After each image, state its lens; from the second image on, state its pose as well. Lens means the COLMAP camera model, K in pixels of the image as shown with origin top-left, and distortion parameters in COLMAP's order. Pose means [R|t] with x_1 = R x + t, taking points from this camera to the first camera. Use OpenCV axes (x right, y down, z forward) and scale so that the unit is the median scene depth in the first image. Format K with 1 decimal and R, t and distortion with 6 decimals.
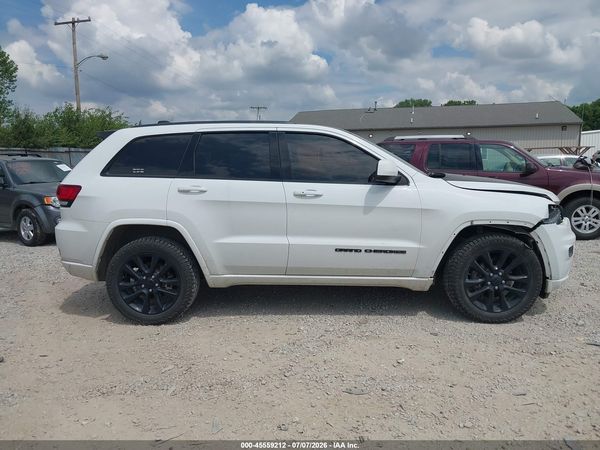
lens RADIAL K [[469.6, 0, 300.0], [0, 469.6, 225.0], [0, 0, 1]] dist [0.021258, 0.000496]
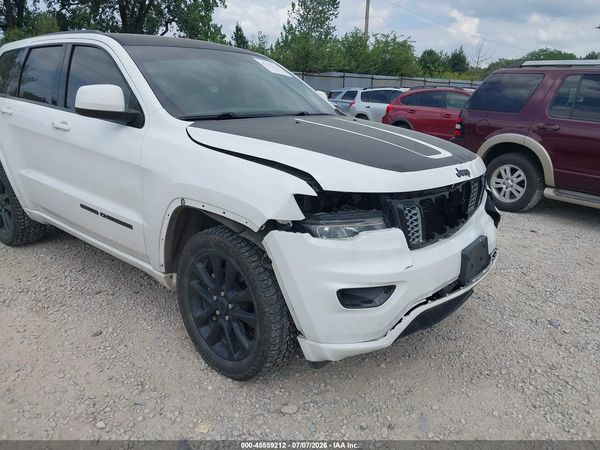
lens RADIAL K [[481.3, 0, 300.0], [0, 481.3, 225.0], [0, 0, 1]] dist [-0.001225, -0.007226]
pose [[0.803190, 0.206695, -0.558716, 0.767304], [-0.128800, 0.975947, 0.175889, -0.093658], [0.581633, -0.069309, 0.810493, 0.555647]]
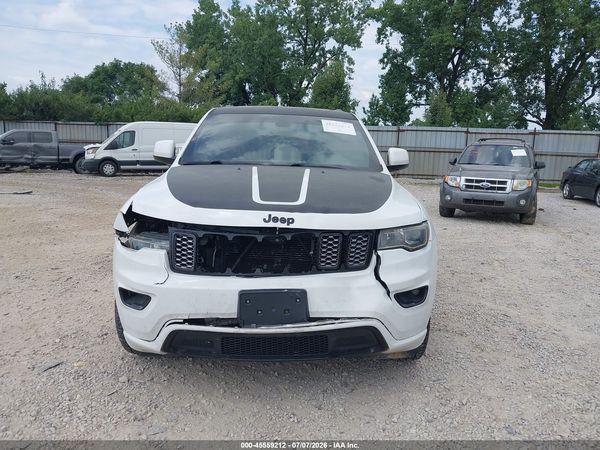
lens RADIAL K [[469.6, 0, 300.0], [0, 469.6, 225.0], [0, 0, 1]] dist [0.021258, 0.000496]
pose [[0.121796, 0.197090, -0.972790, 1.143589], [-0.170064, 0.969737, 0.175179, -0.174944], [0.977877, 0.144101, 0.151628, 1.079183]]
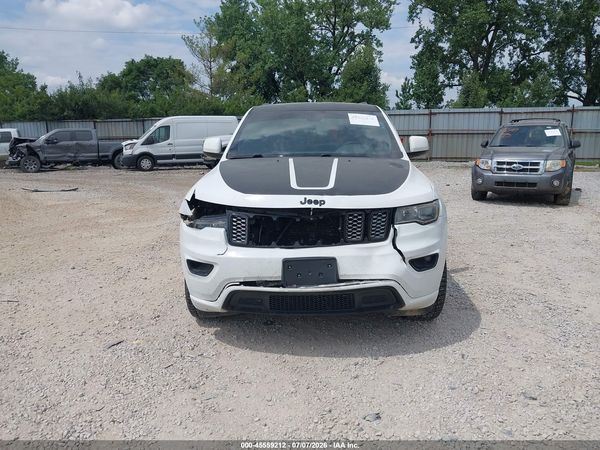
lens RADIAL K [[465.6, 0, 303.0], [0, 465.6, 254.2], [0, 0, 1]] dist [-0.006647, 0.000830]
pose [[0.065063, 0.278480, -0.958236, 1.275277], [-0.130004, 0.954452, 0.268553, -0.187090], [0.989376, 0.107101, 0.098303, 1.065297]]
